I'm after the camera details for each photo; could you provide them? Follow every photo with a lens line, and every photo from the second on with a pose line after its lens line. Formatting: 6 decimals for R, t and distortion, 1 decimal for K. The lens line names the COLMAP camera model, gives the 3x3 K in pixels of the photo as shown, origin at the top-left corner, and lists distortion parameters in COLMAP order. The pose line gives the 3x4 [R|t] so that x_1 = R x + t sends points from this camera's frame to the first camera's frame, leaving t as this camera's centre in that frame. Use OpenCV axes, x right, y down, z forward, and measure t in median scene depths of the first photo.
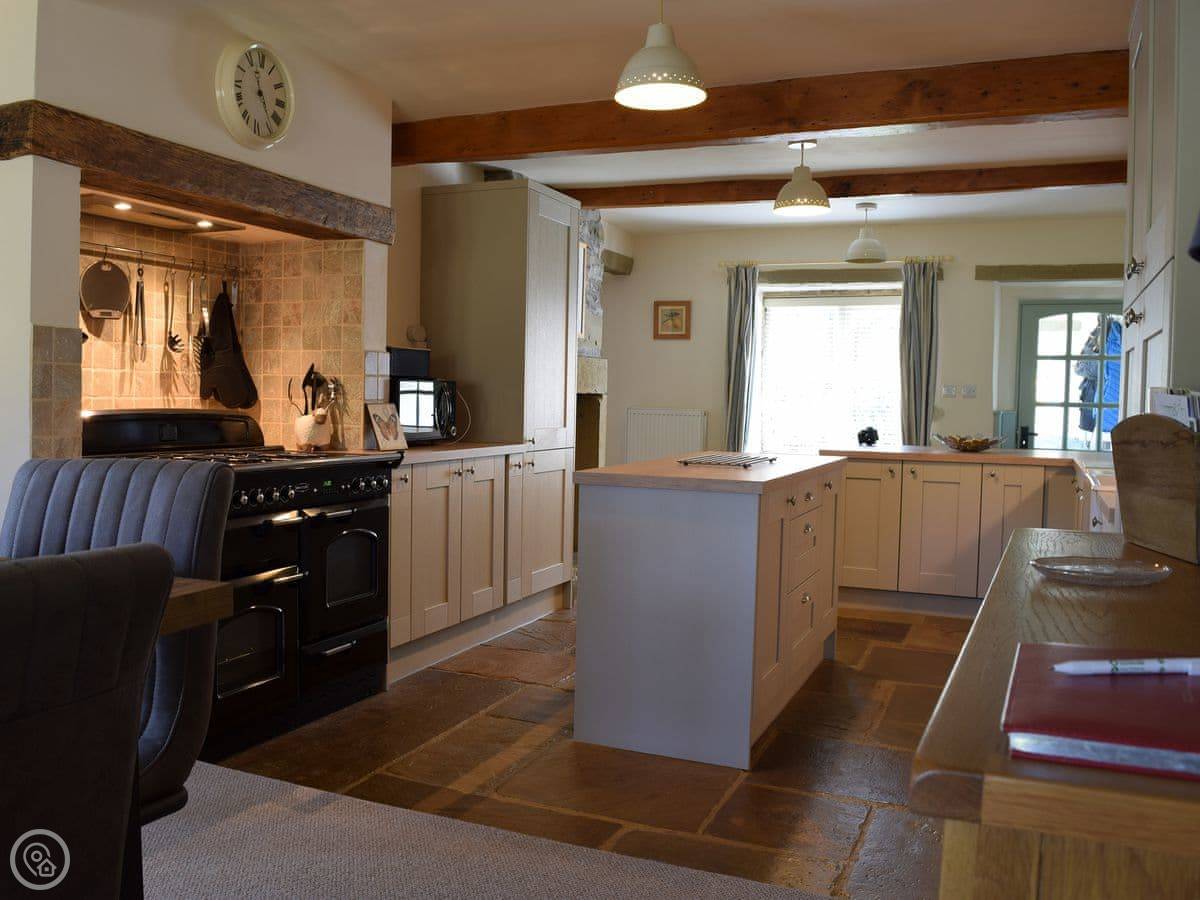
lens RADIAL K [[1035.3, 0, 600.0], [0, 1035.3, 450.0], [0, 0, 1]] dist [-0.088280, 0.003019]
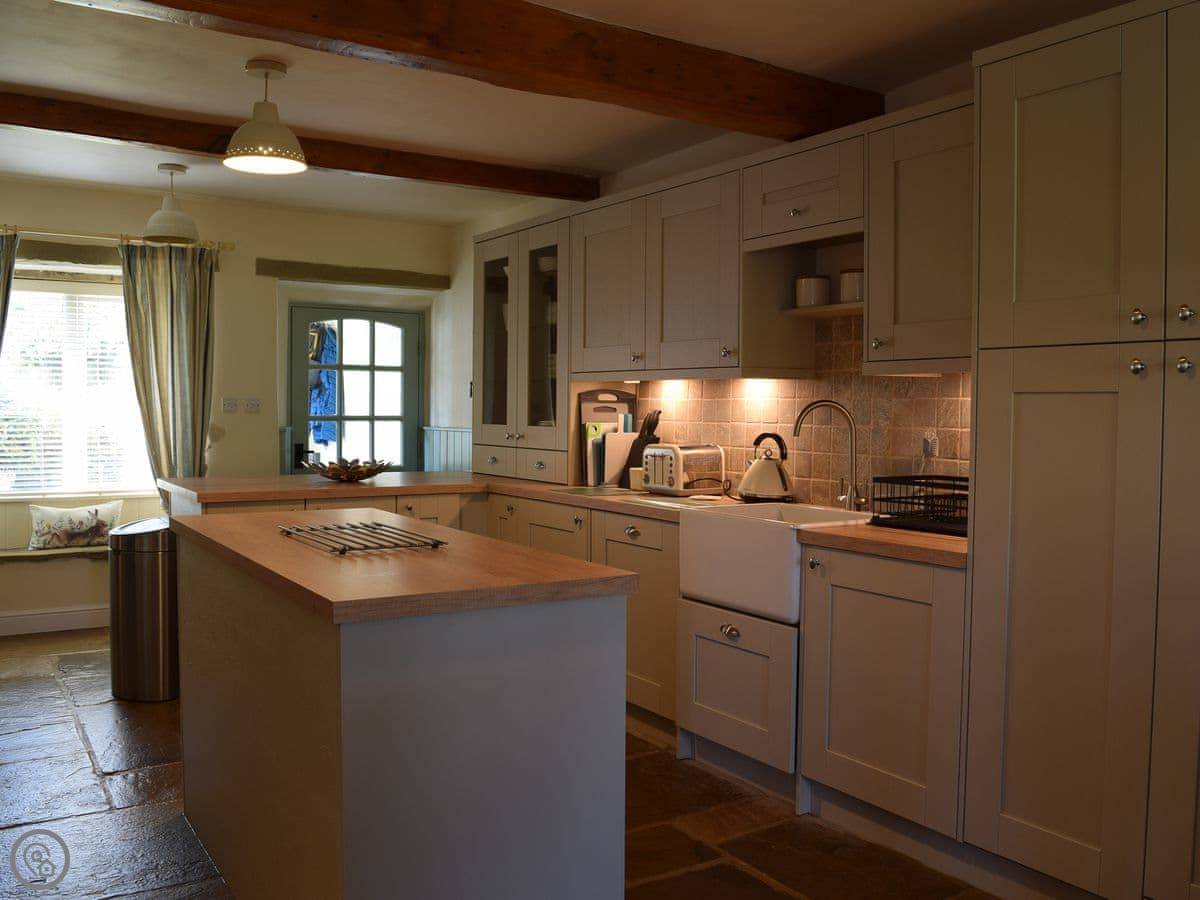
lens RADIAL K [[1035.3, 0, 600.0], [0, 1035.3, 450.0], [0, 0, 1]] dist [-0.088280, 0.003019]
pose [[0.553091, -0.043769, 0.831970, -0.197169], [0.041131, 0.998836, 0.025204, -0.031517], [-0.832105, 0.020280, 0.554247, 0.303042]]
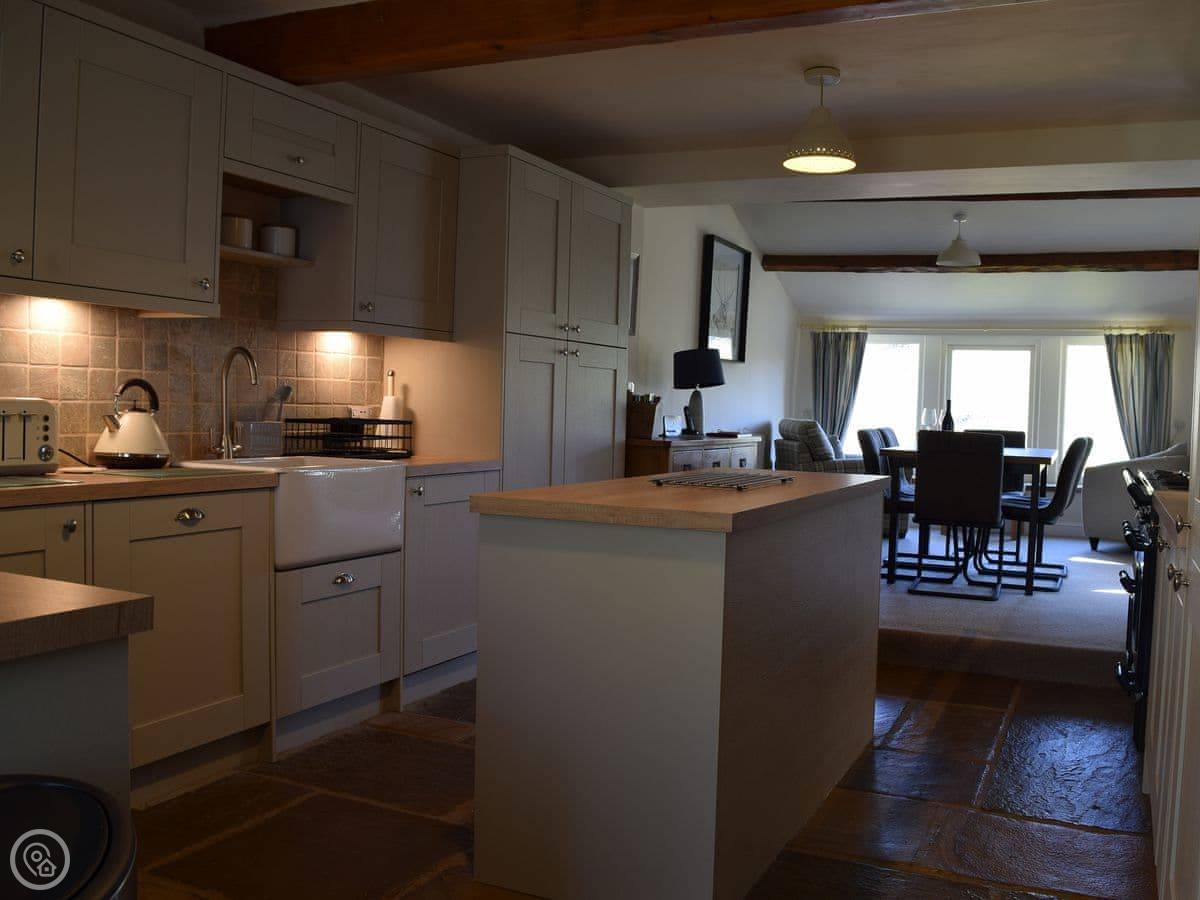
lens RADIAL K [[1035.3, 0, 600.0], [0, 1035.3, 450.0], [0, 0, 1]] dist [-0.088280, 0.003019]
pose [[-0.995456, -0.057606, 0.075826, 0.097427], [-0.049930, 0.993784, 0.099496, -0.048638], [-0.081087, 0.095257, -0.992145, 1.027733]]
